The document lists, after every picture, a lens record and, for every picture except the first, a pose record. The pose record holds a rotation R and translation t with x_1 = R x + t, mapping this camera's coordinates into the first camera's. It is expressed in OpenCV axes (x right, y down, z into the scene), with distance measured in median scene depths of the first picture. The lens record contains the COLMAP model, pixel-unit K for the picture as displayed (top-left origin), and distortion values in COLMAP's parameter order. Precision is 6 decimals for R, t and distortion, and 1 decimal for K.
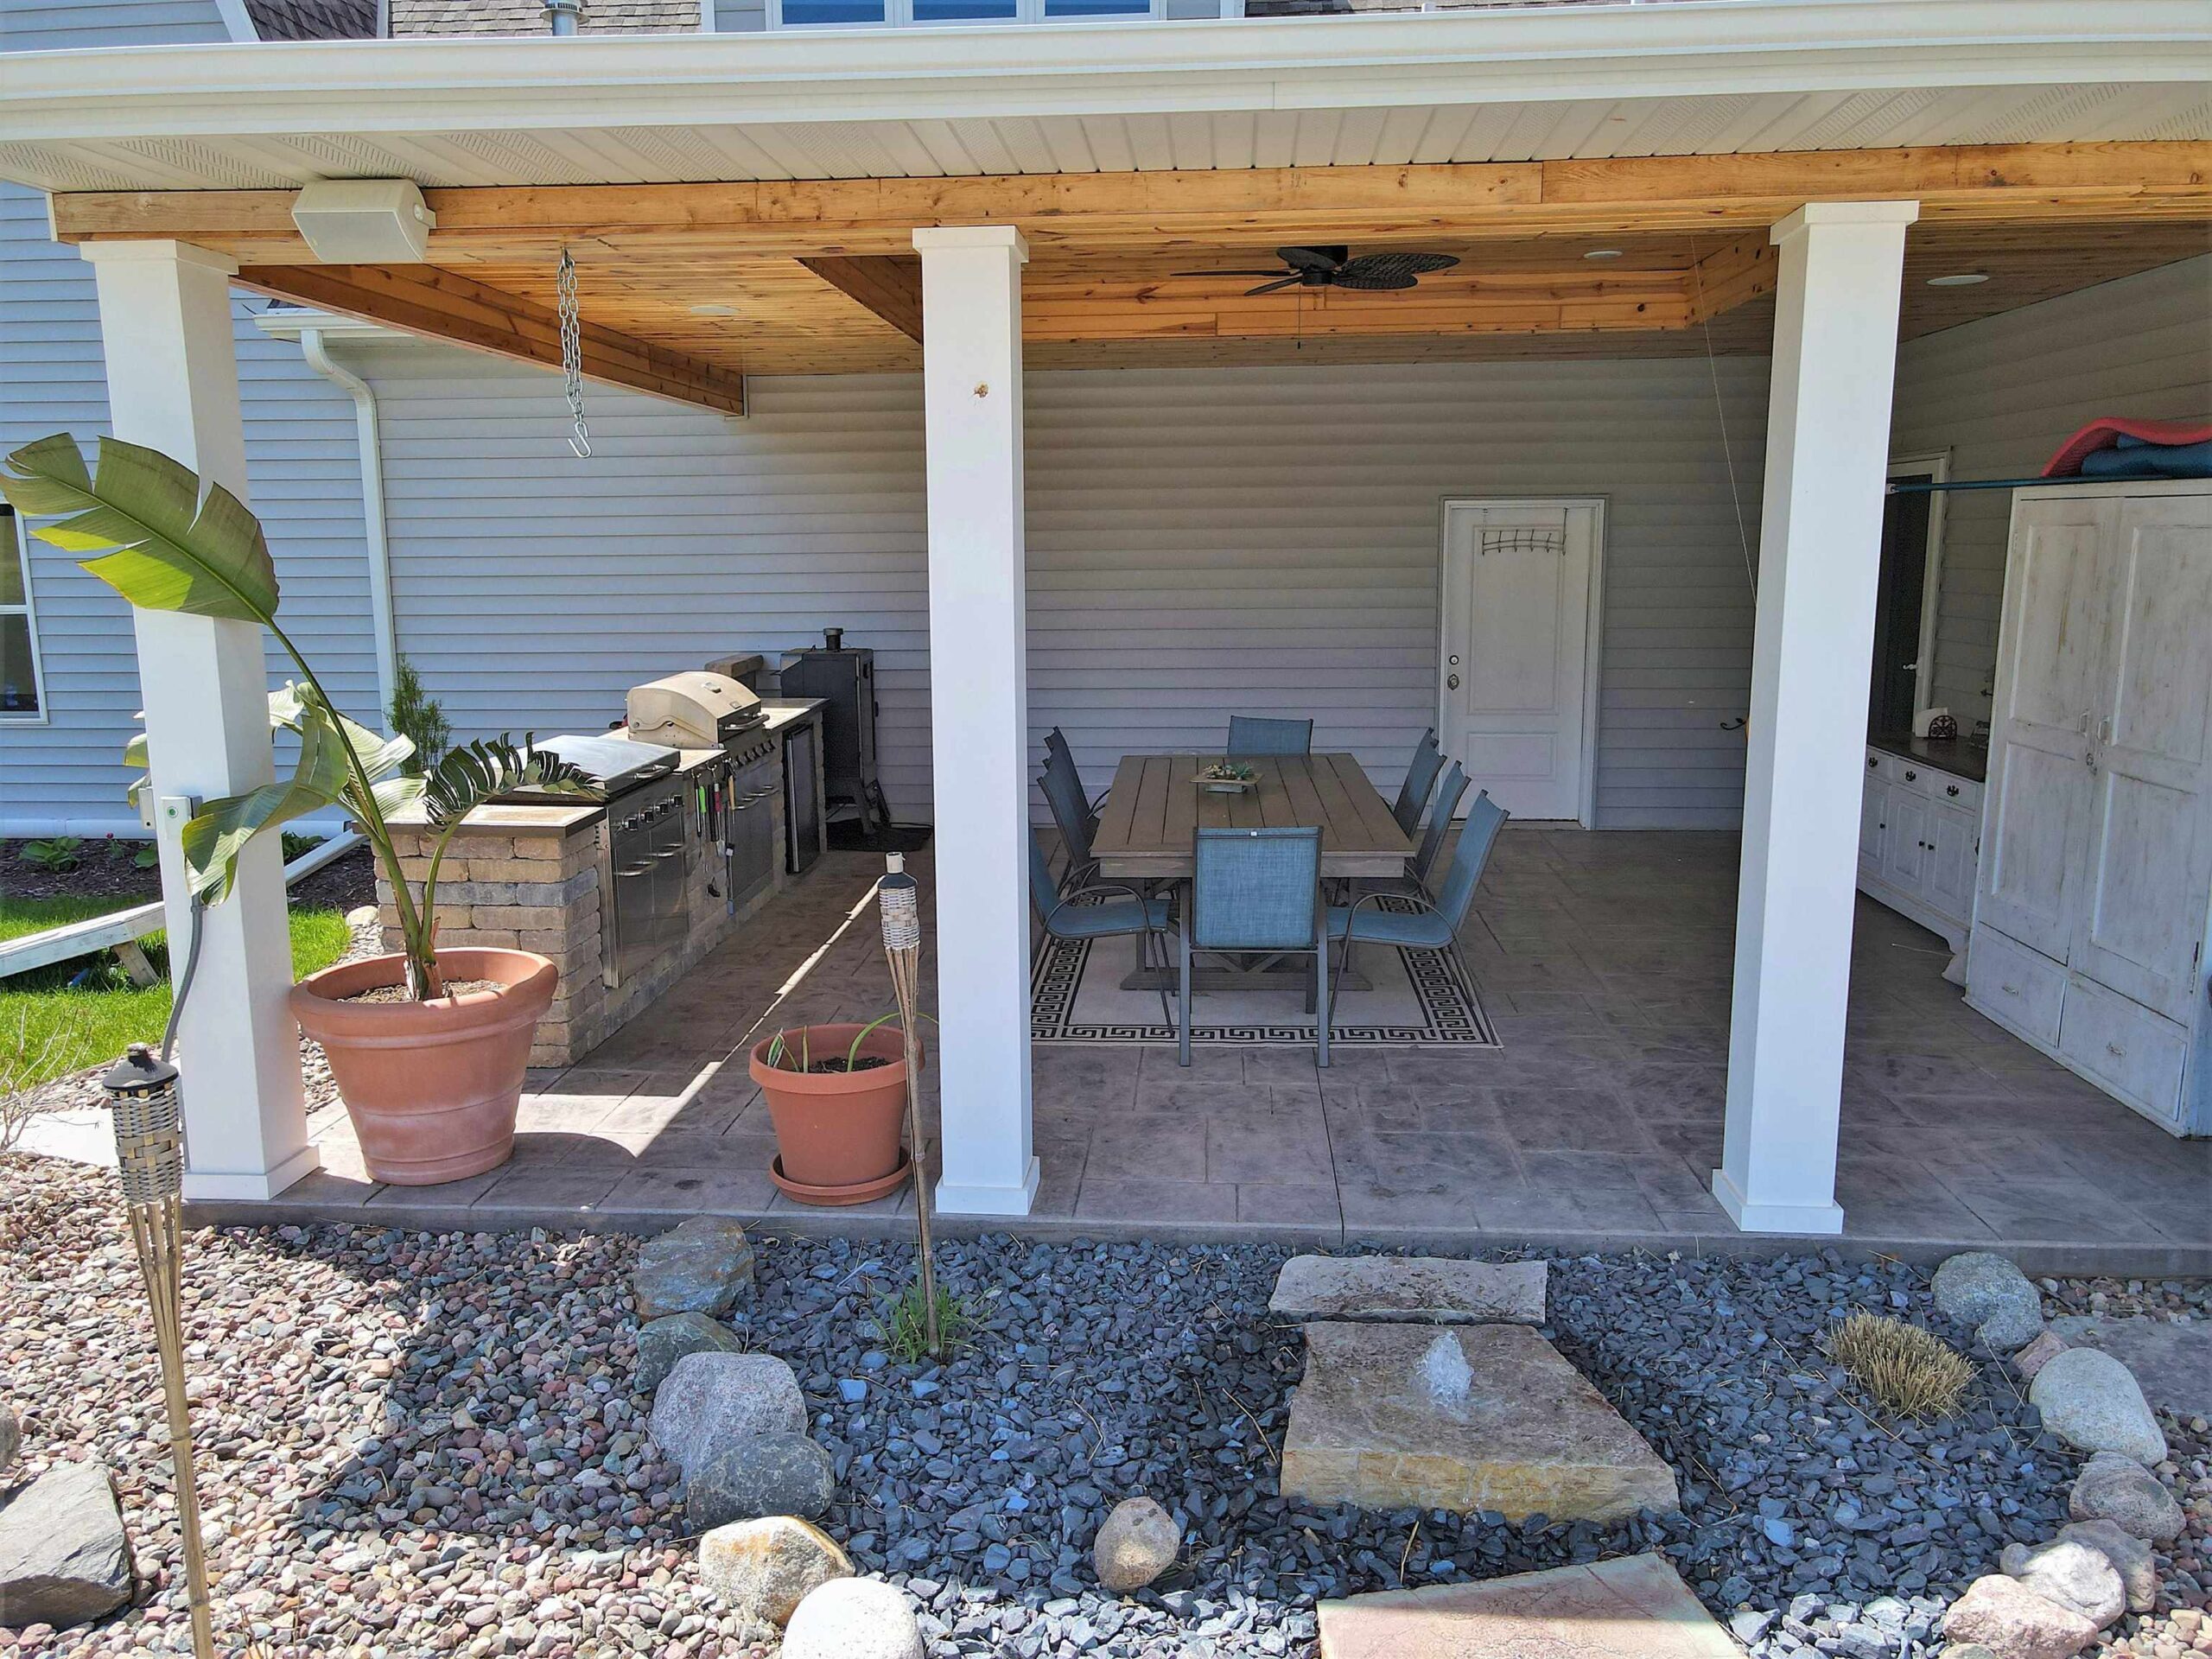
lens RADIAL K [[1621.2, 0, 1099.5], [0, 1621.2, 813.7], [0, 0, 1]] dist [0.000715, 0.024877]
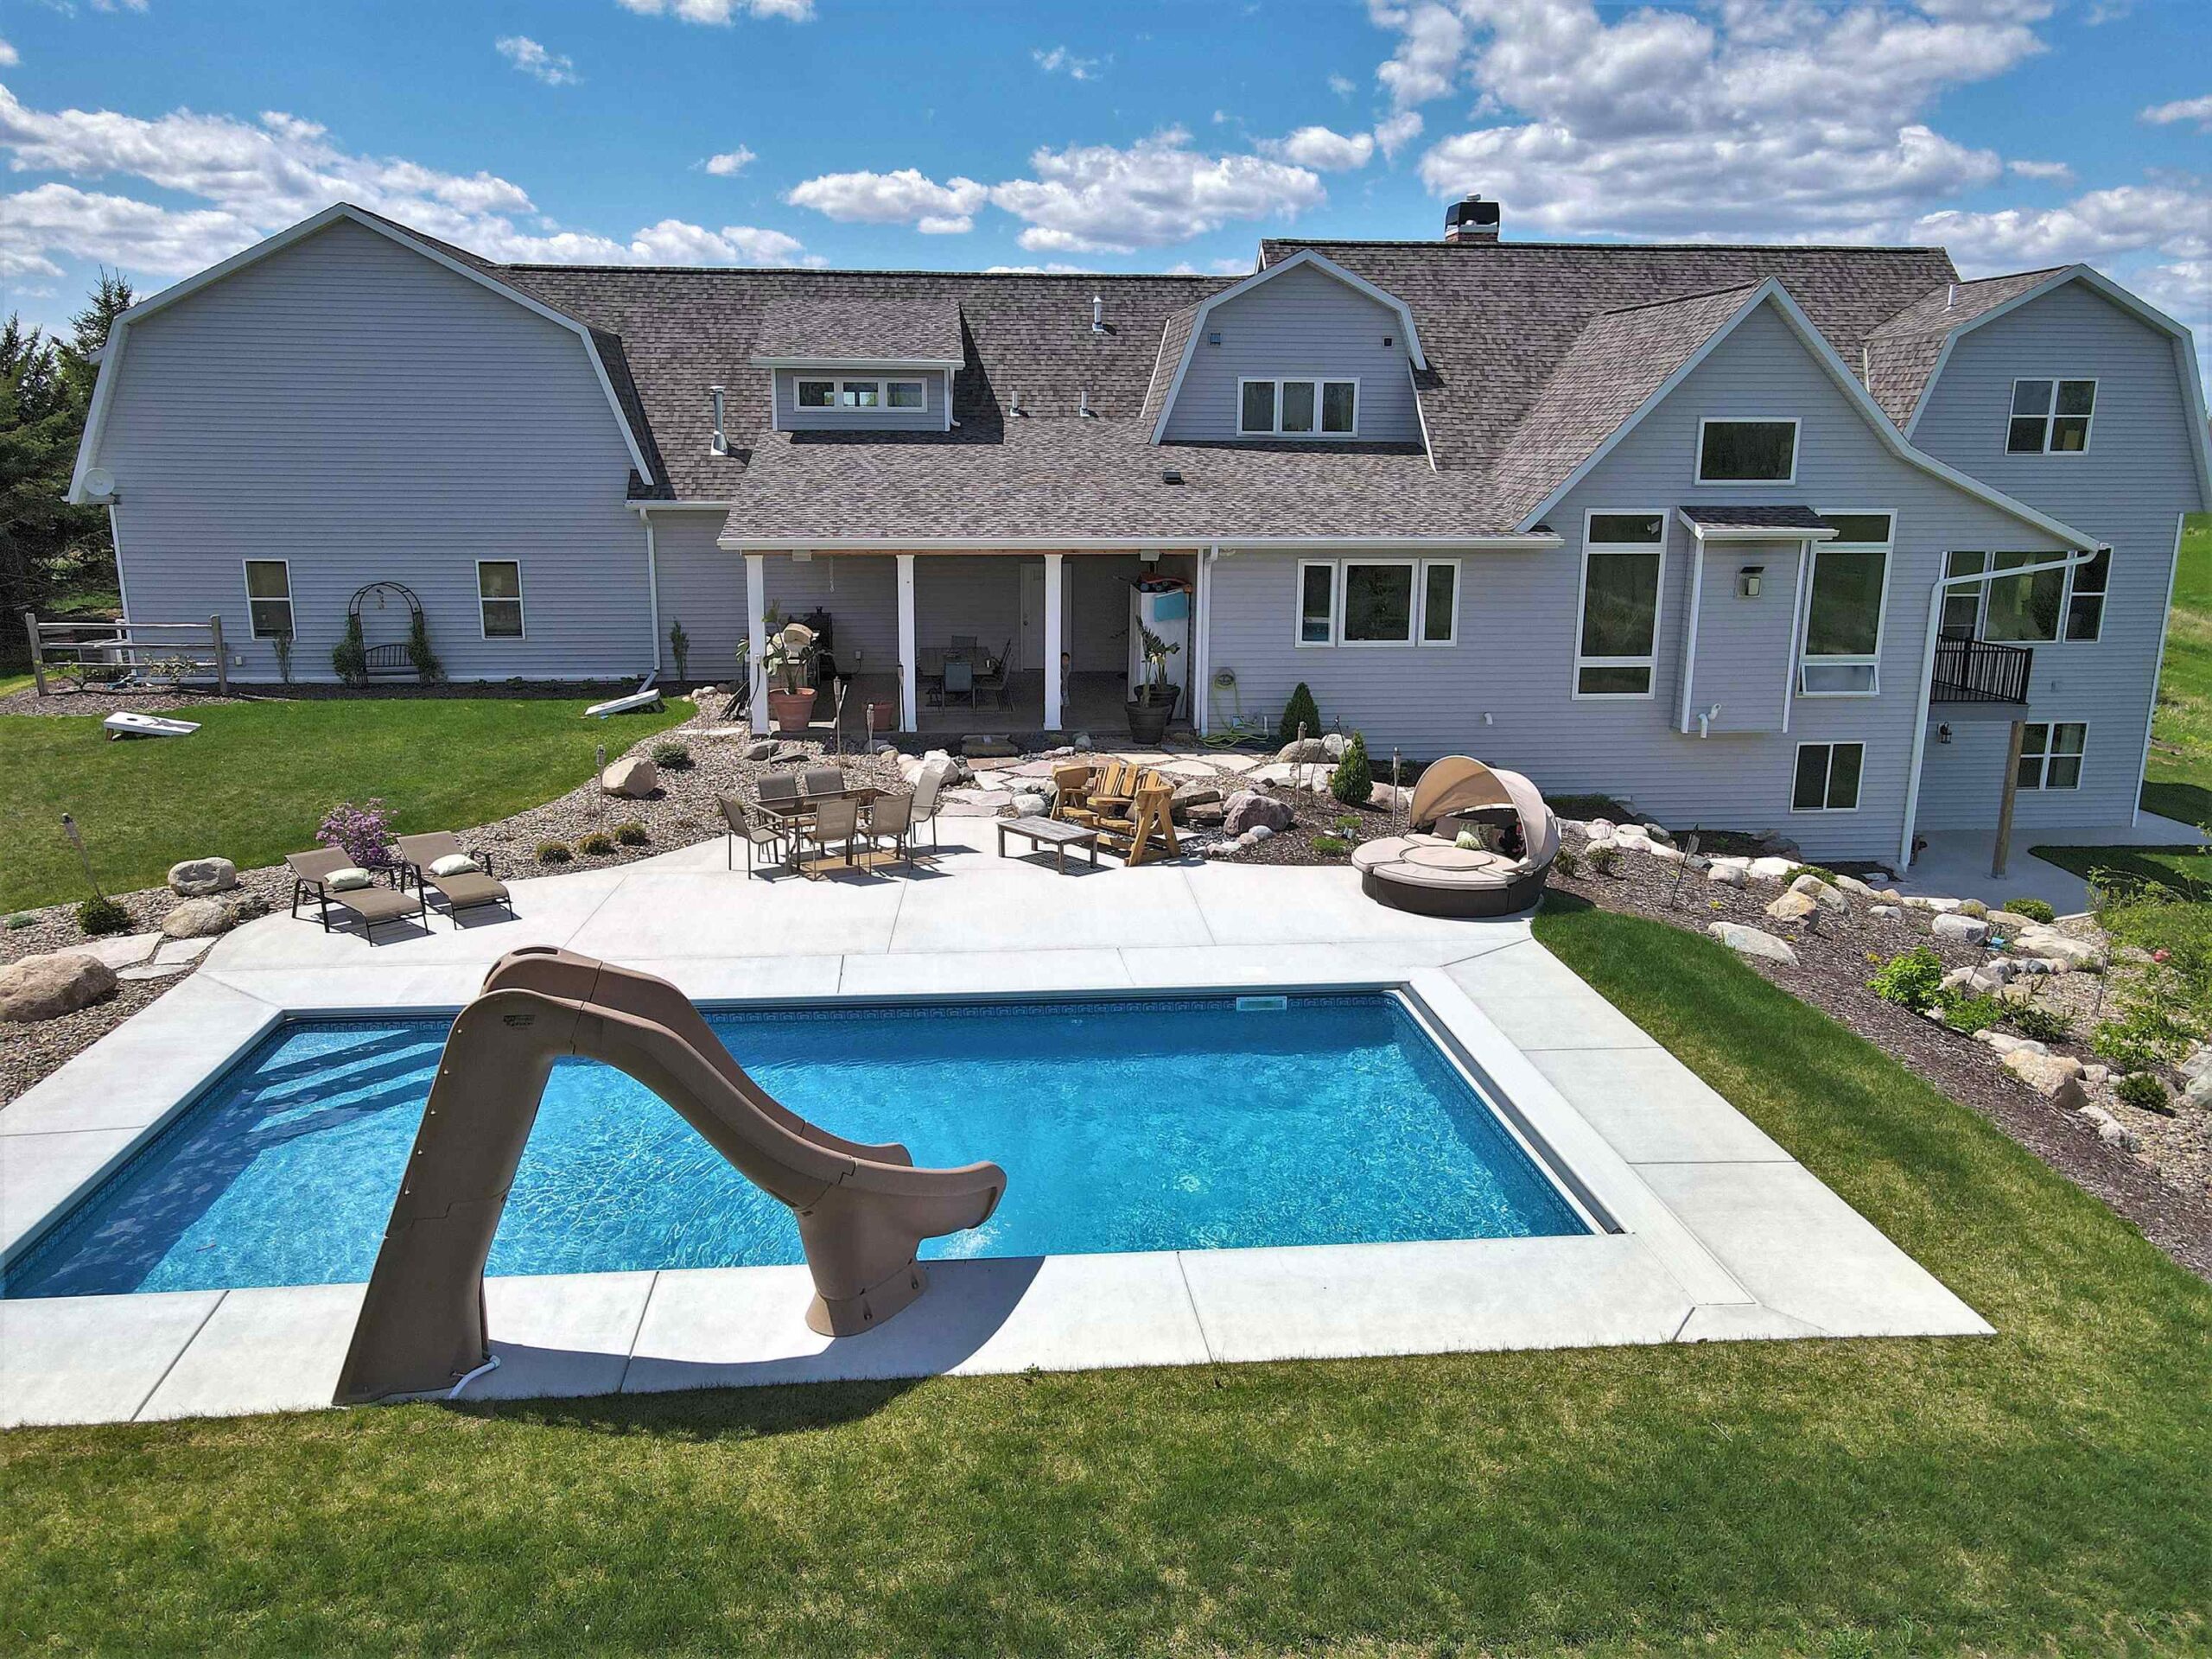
lens RADIAL K [[1621.2, 0, 1099.5], [0, 1621.2, 813.7], [0, 0, 1]] dist [0.000715, 0.024877]
pose [[0.985062, -0.023368, 0.170607, -0.331610], [0.013173, 0.998073, 0.060641, 0.179192], [-0.171696, -0.057488, 0.983471, -3.944405]]
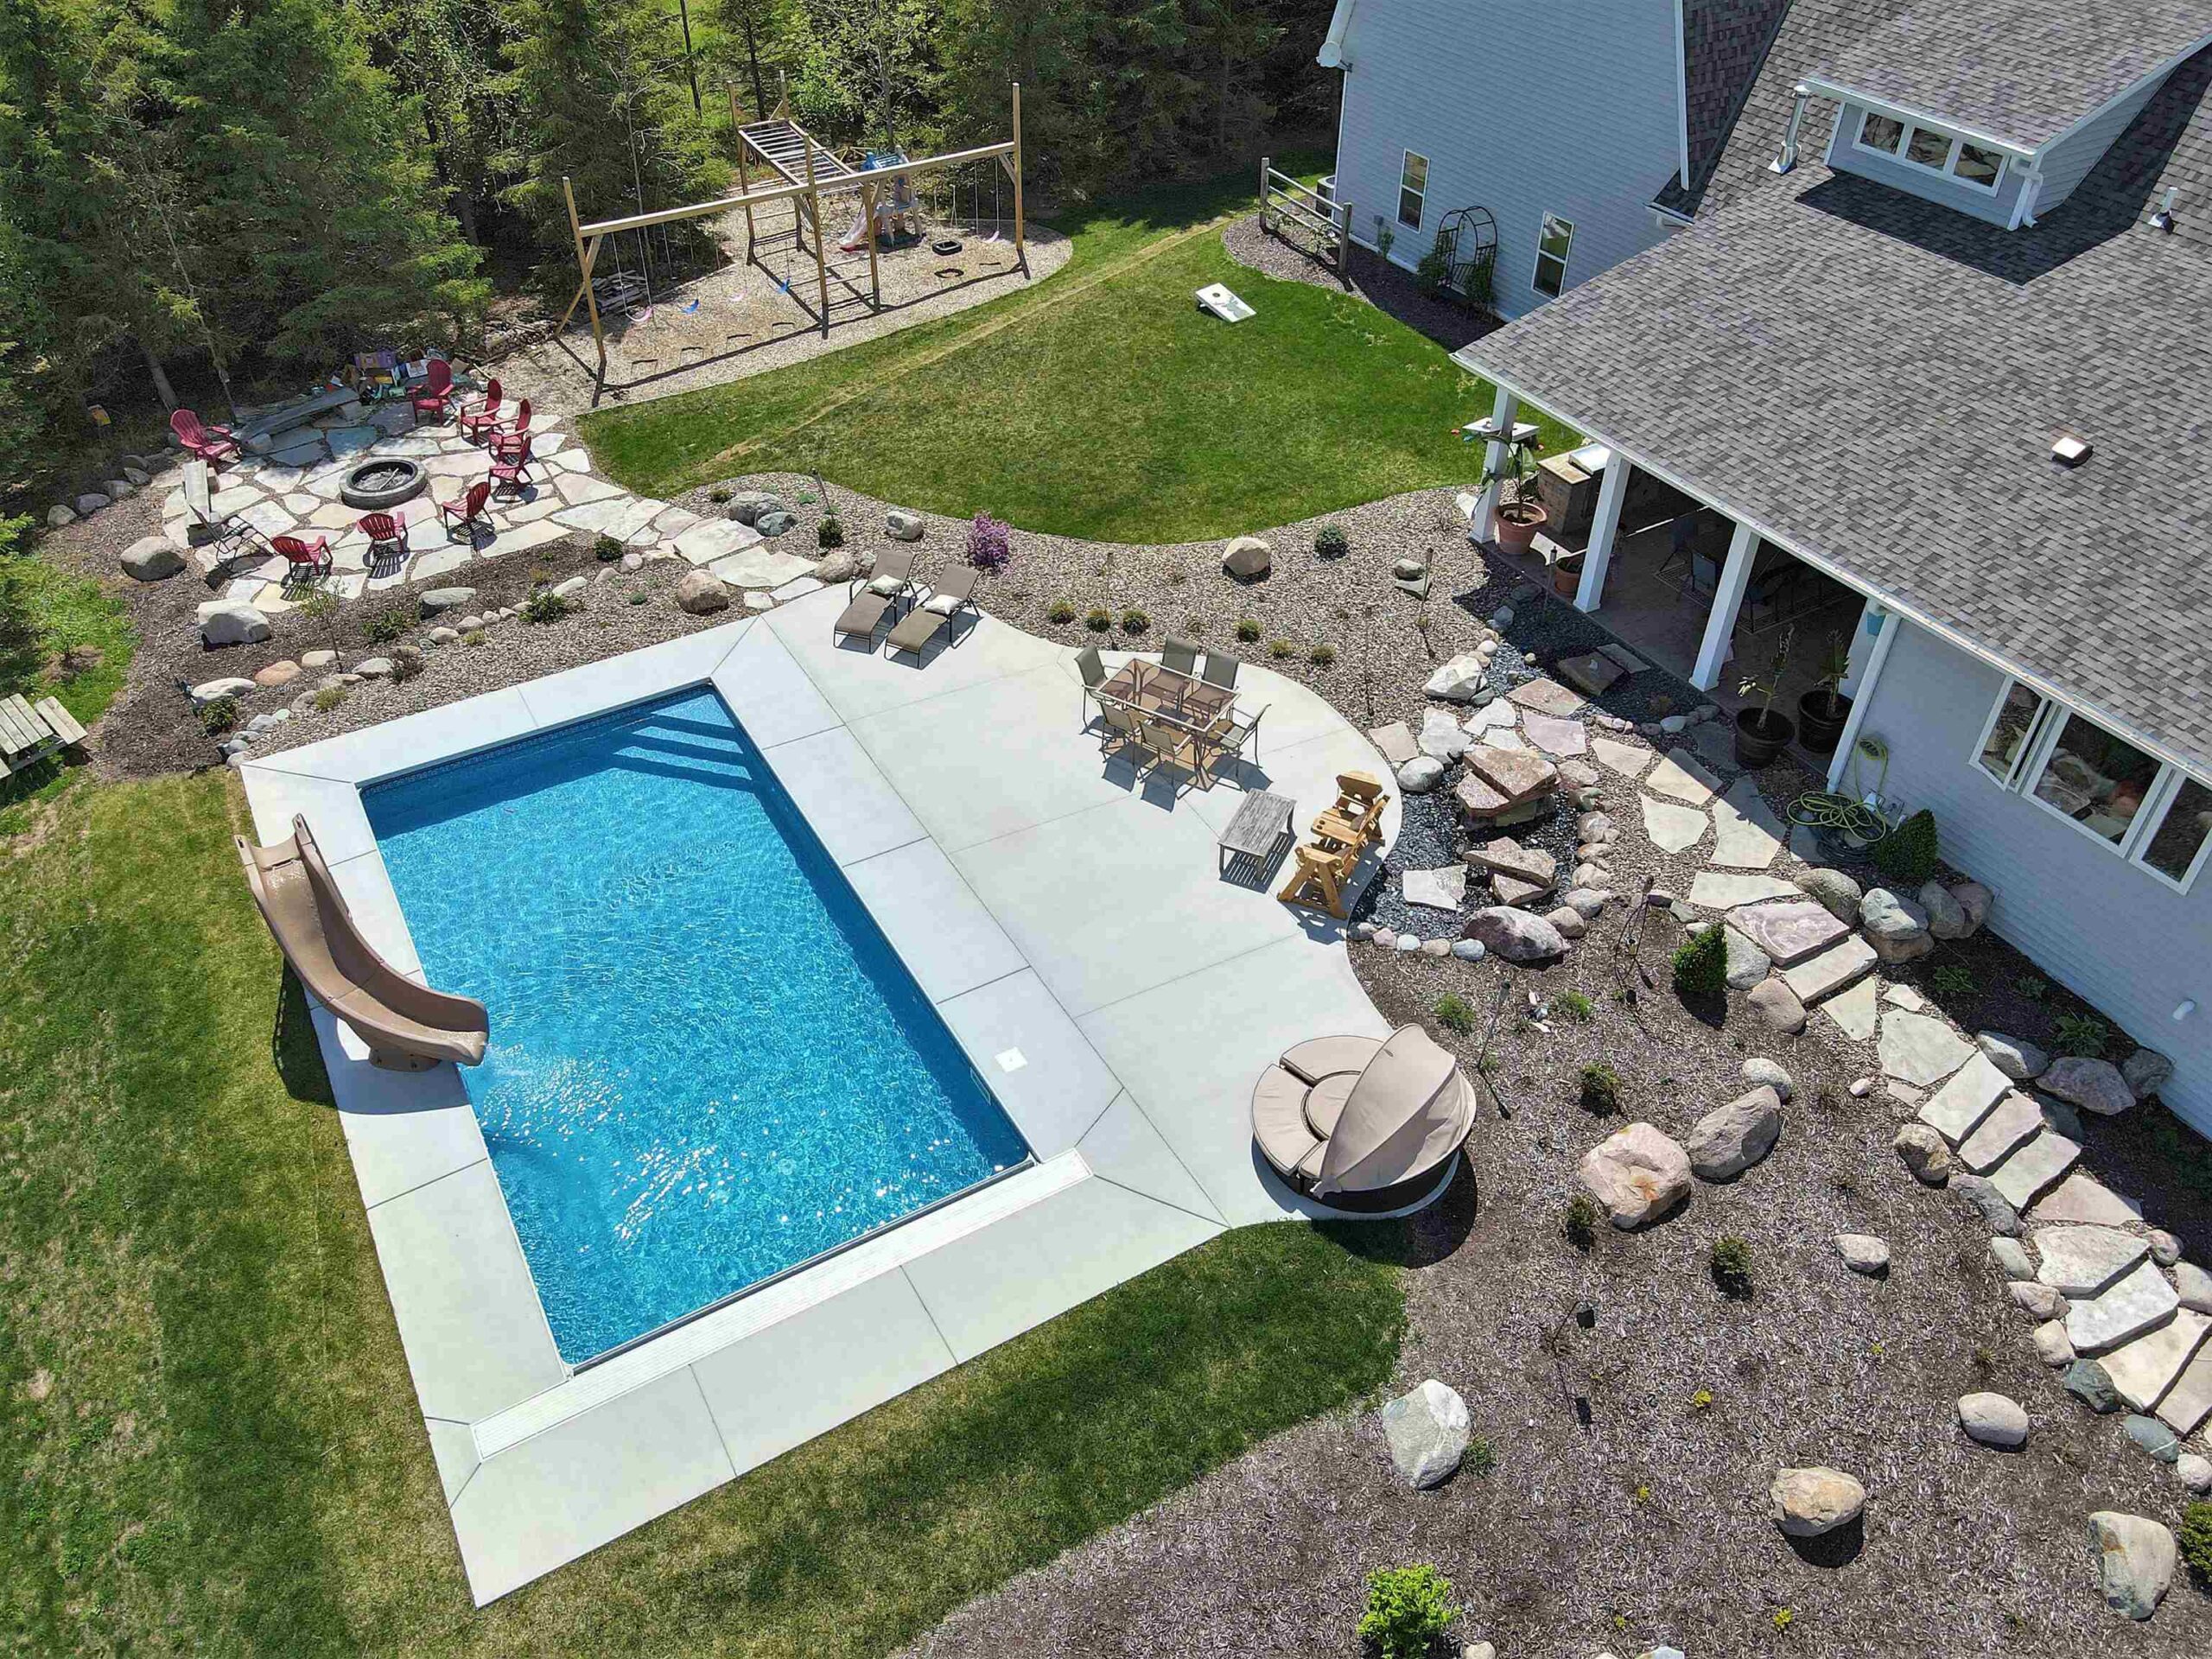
lens RADIAL K [[1621.2, 0, 1099.5], [0, 1621.2, 813.7], [0, 0, 1]] dist [0.000715, 0.024877]
pose [[0.560819, 0.538580, -0.628819, 2.324799], [-0.142366, 0.810918, 0.567577, -1.677705], [0.815607, -0.228785, 0.531454, -2.711469]]
